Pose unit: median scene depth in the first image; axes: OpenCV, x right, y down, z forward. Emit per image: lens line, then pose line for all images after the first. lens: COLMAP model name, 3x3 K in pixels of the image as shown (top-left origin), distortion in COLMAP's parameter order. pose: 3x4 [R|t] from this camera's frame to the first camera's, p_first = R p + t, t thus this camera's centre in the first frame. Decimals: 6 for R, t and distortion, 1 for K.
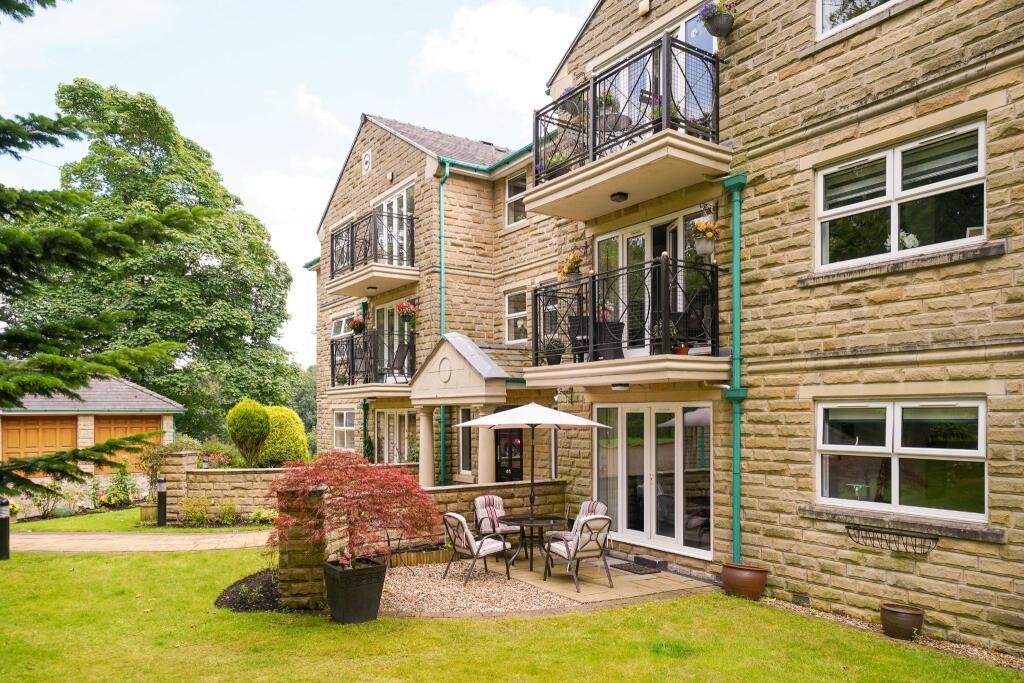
lens RADIAL K [[711.0, 0, 510.1], [0, 711.0, 320.1], [0, 0, 1]] dist [0.005975, 0.003132]
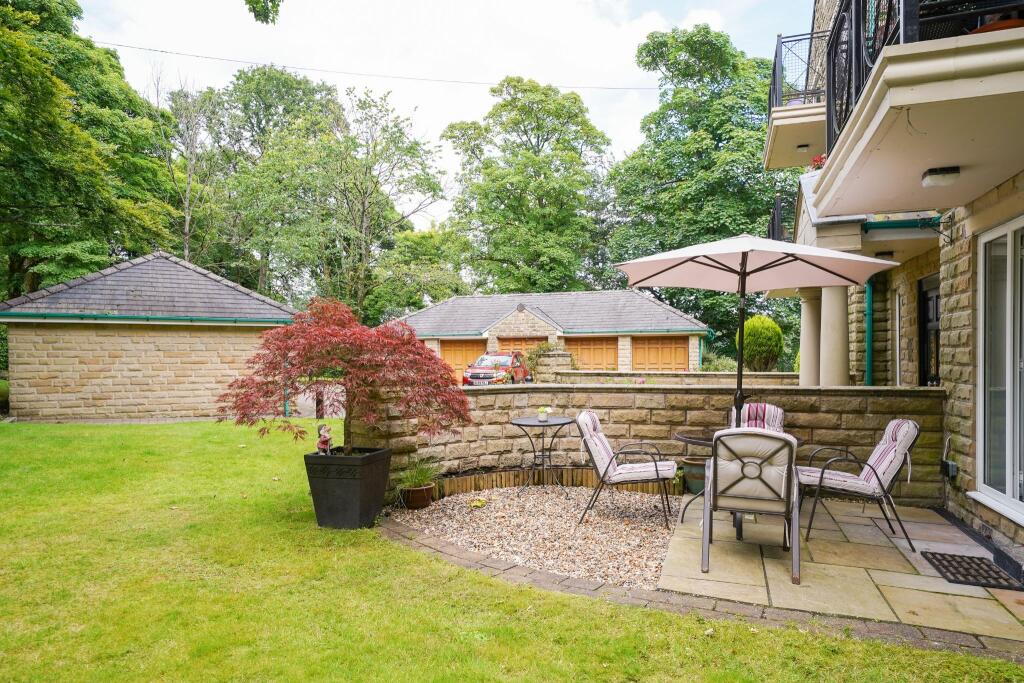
lens RADIAL K [[711.0, 0, 510.1], [0, 711.0, 320.1], [0, 0, 1]] dist [0.005975, 0.003132]
pose [[0.620884, -0.039610, -0.782901, 0.256746], [0.101994, 0.994315, 0.030580, 0.108175], [0.777239, -0.098837, 0.621394, 0.369072]]
